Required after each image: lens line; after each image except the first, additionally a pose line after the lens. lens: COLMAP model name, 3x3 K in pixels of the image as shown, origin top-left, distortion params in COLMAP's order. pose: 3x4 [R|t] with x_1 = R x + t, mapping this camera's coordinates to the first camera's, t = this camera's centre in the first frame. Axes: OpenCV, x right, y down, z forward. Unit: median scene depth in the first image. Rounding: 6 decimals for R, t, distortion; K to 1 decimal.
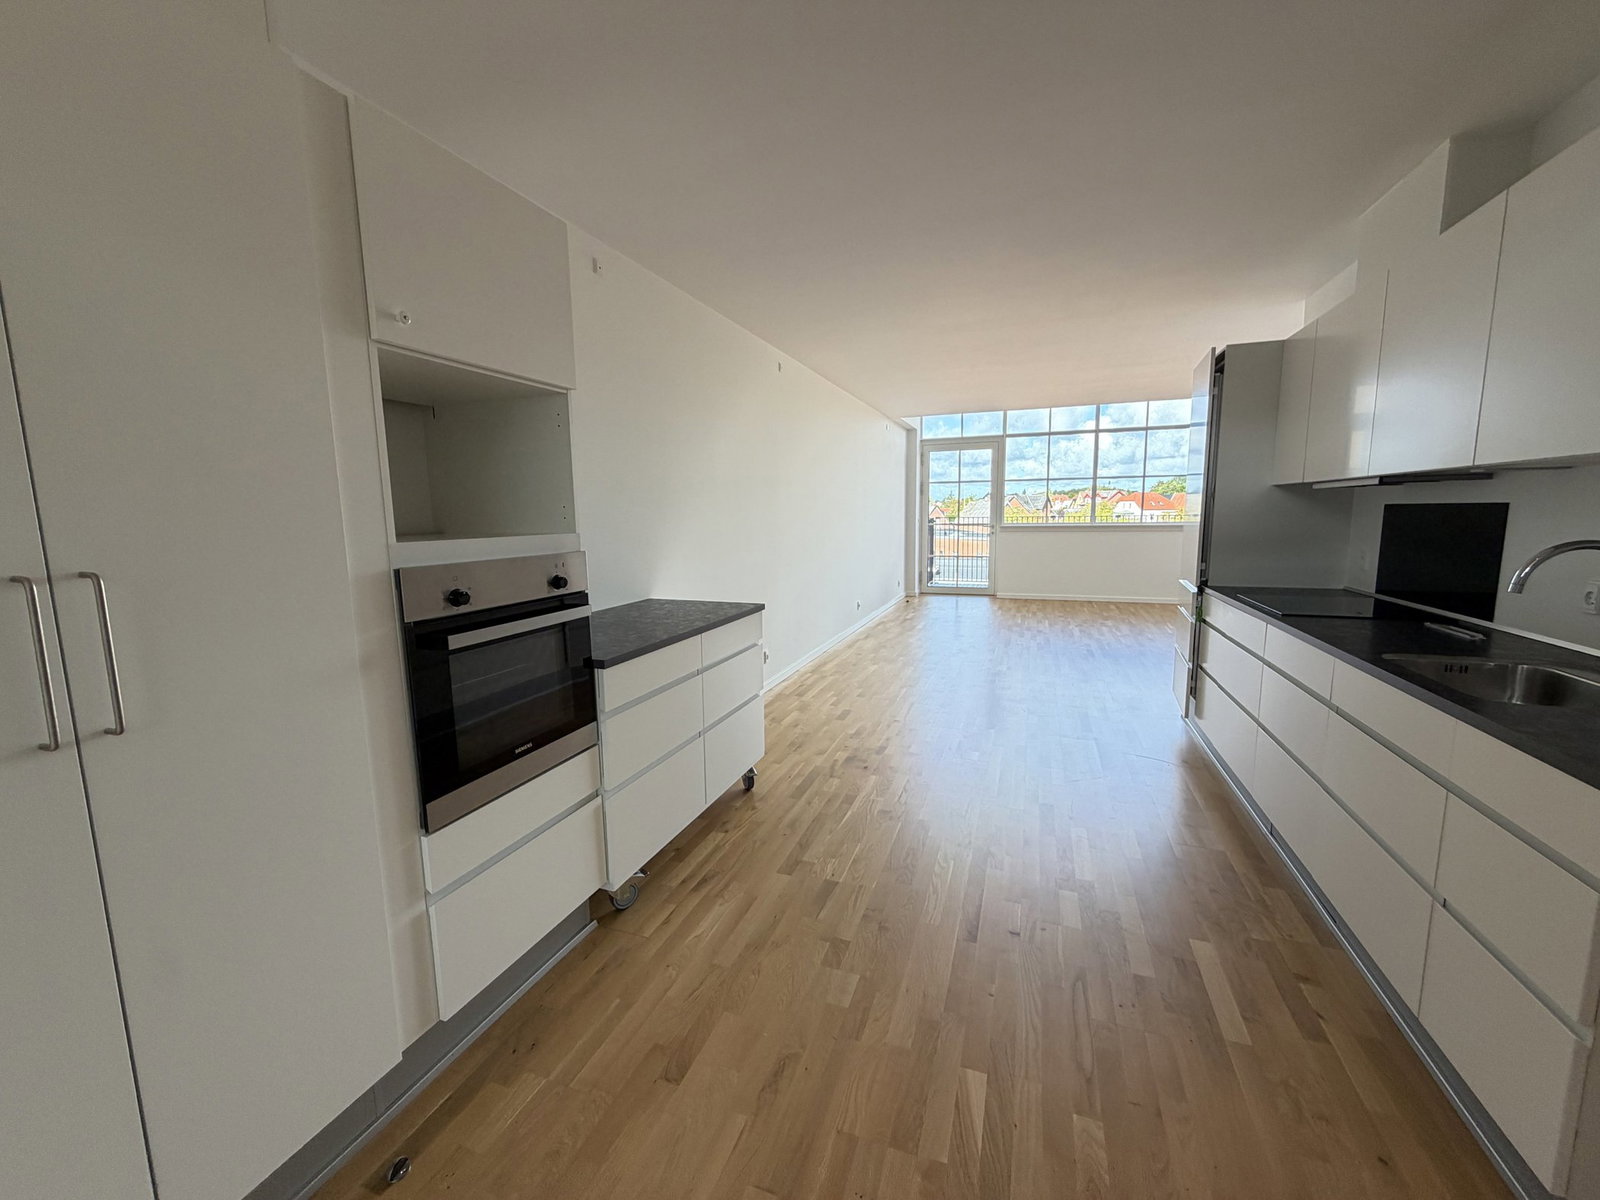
lens RADIAL K [[636.5, 0, 791.1], [0, 636.5, 593.4], [0, 0, 1]] dist [0.000570, 0.000058]
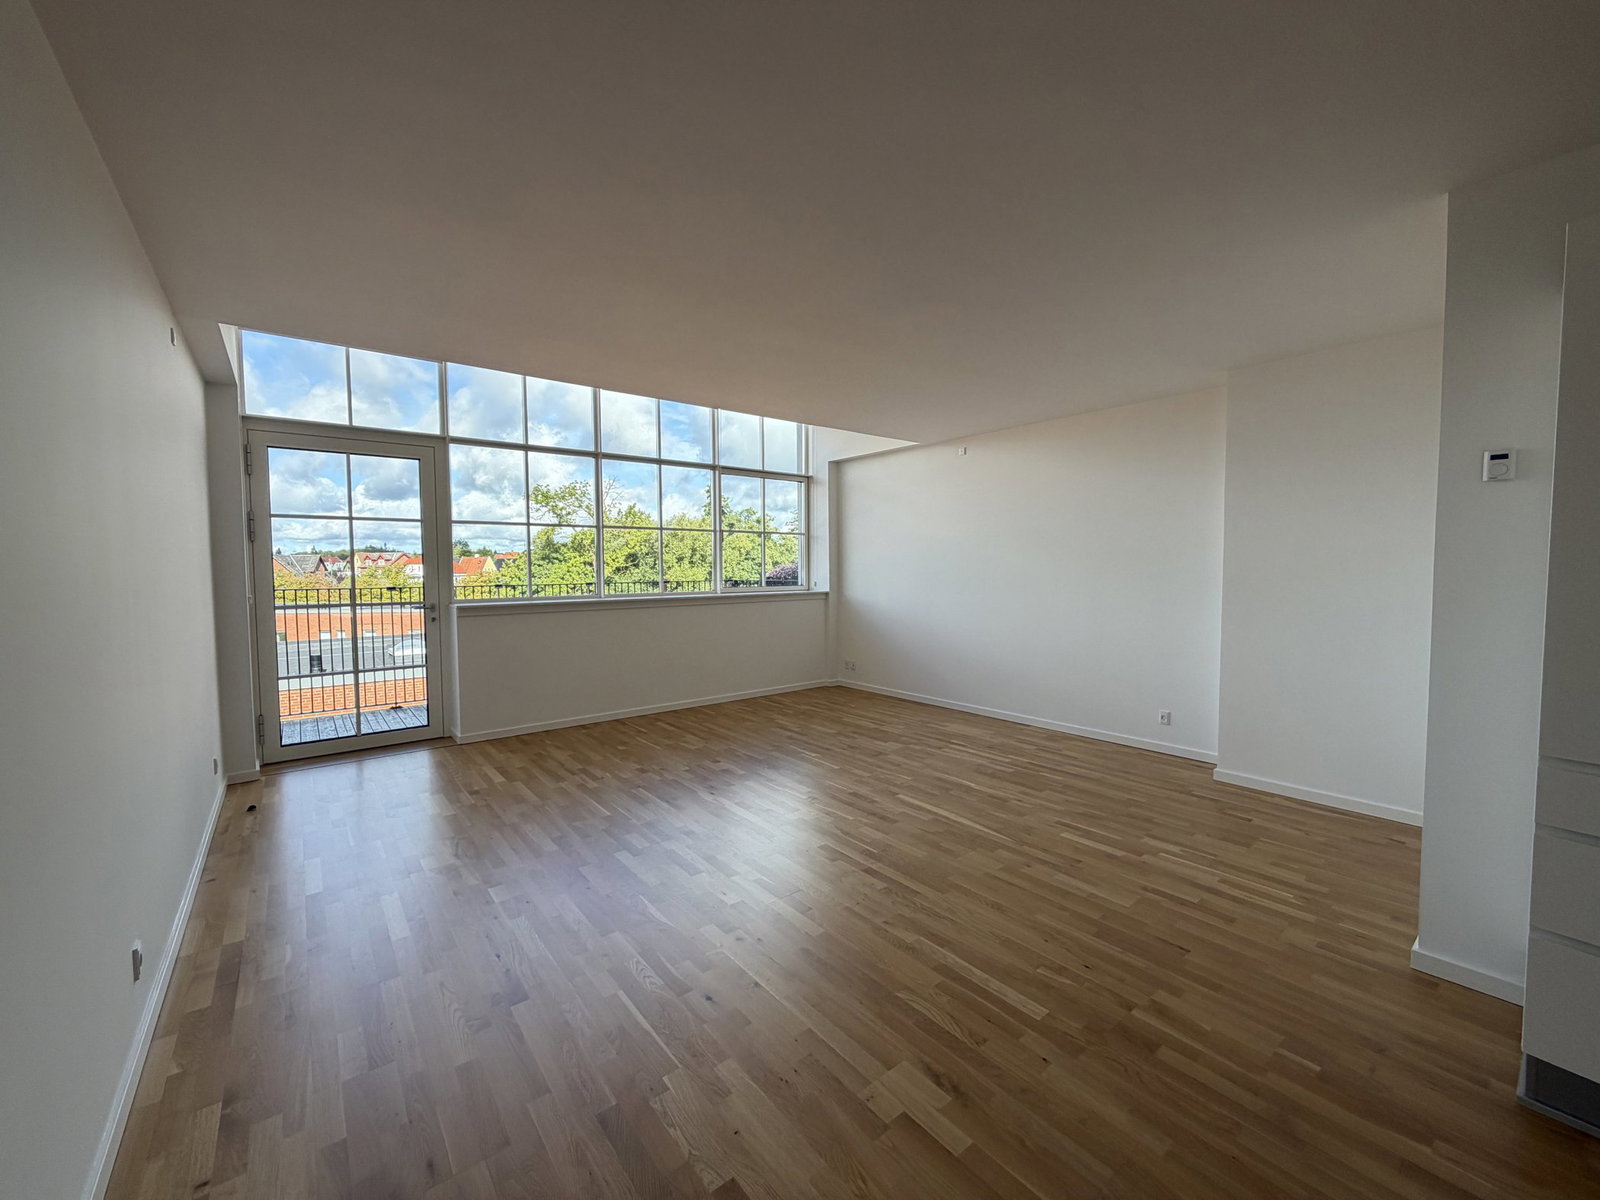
lens RADIAL K [[636.5, 0, 790.5], [0, 636.5, 596.1], [0, 0, 1]] dist [0.000570, 0.000058]
pose [[0.517505, -0.023295, 0.855363, 0.085755], [0.104359, 0.993885, -0.036071, -0.244611], [-0.849292, 0.107932, 0.516772, 1.806225]]
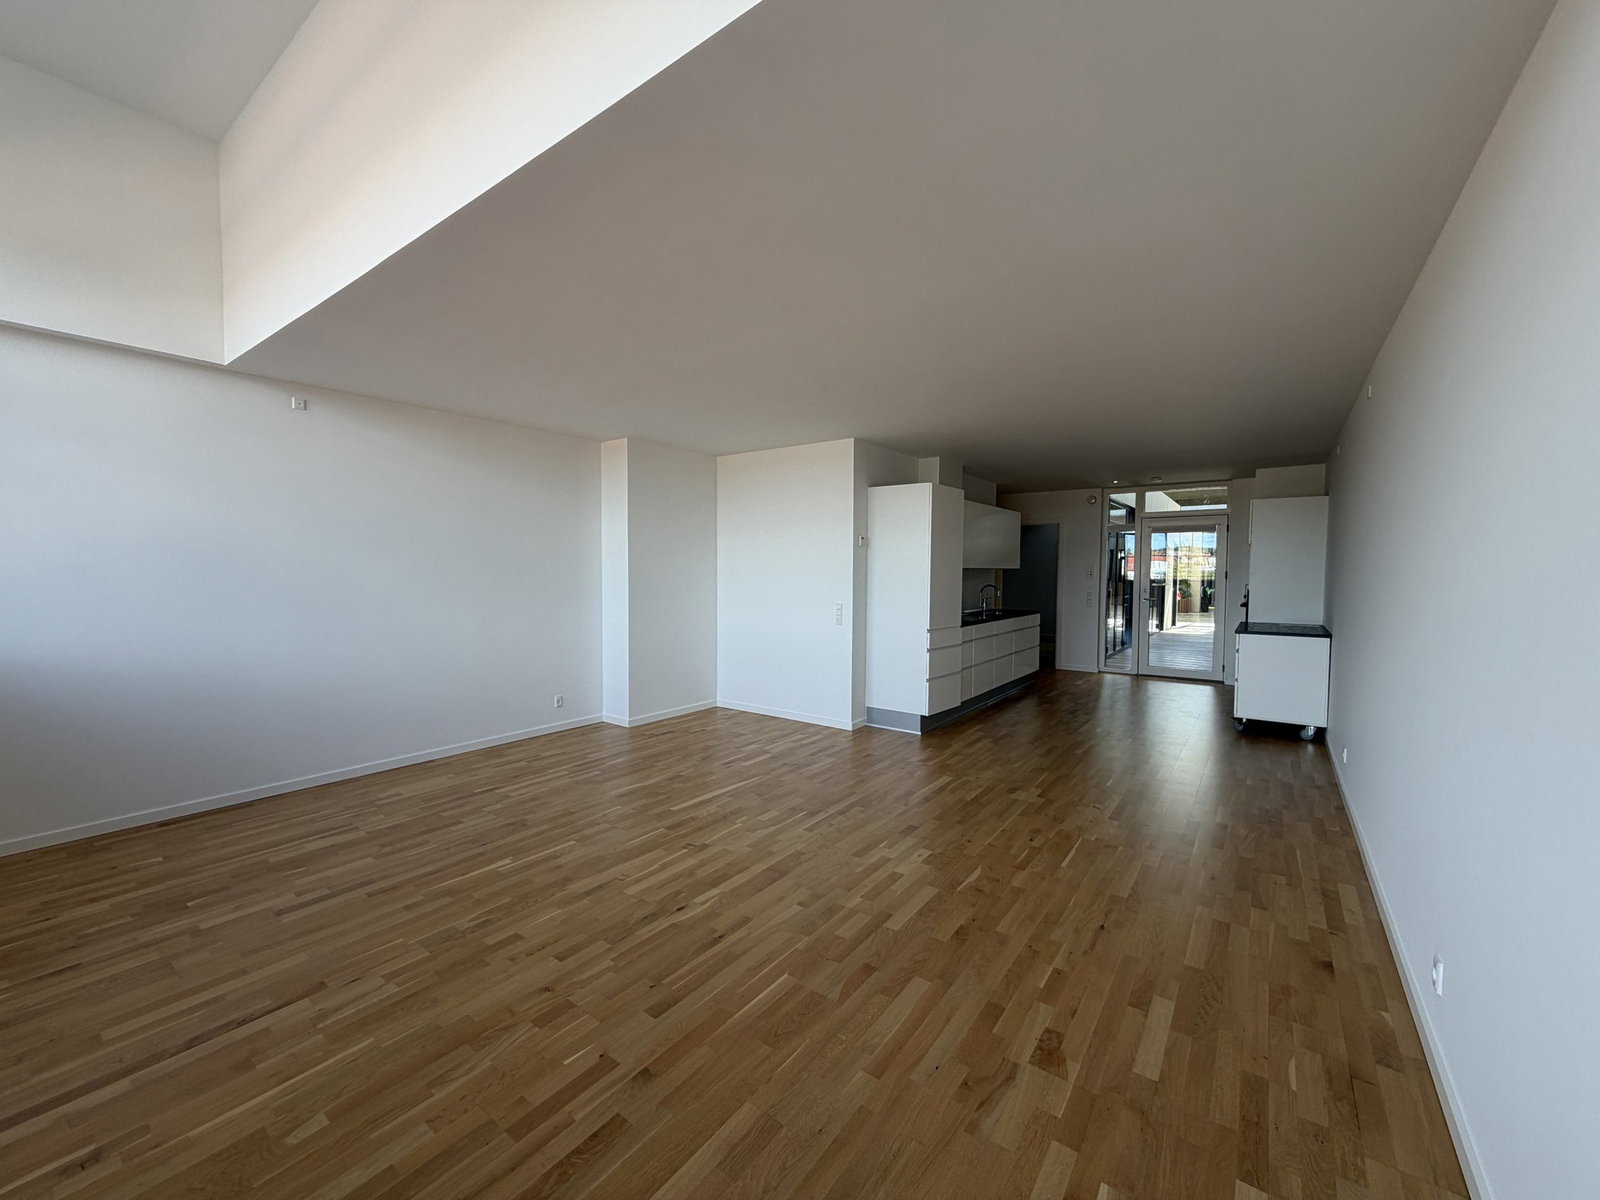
lens RADIAL K [[636.5, 0, 795.8], [0, 636.5, 601.5], [0, 0, 1]] dist [0.000570, 0.000058]
pose [[-0.962268, 0.000326, 0.272104, 0.932877], [0.047089, 0.985111, 0.165347, -0.554411], [-0.267999, 0.171921, -0.947956, 3.957837]]
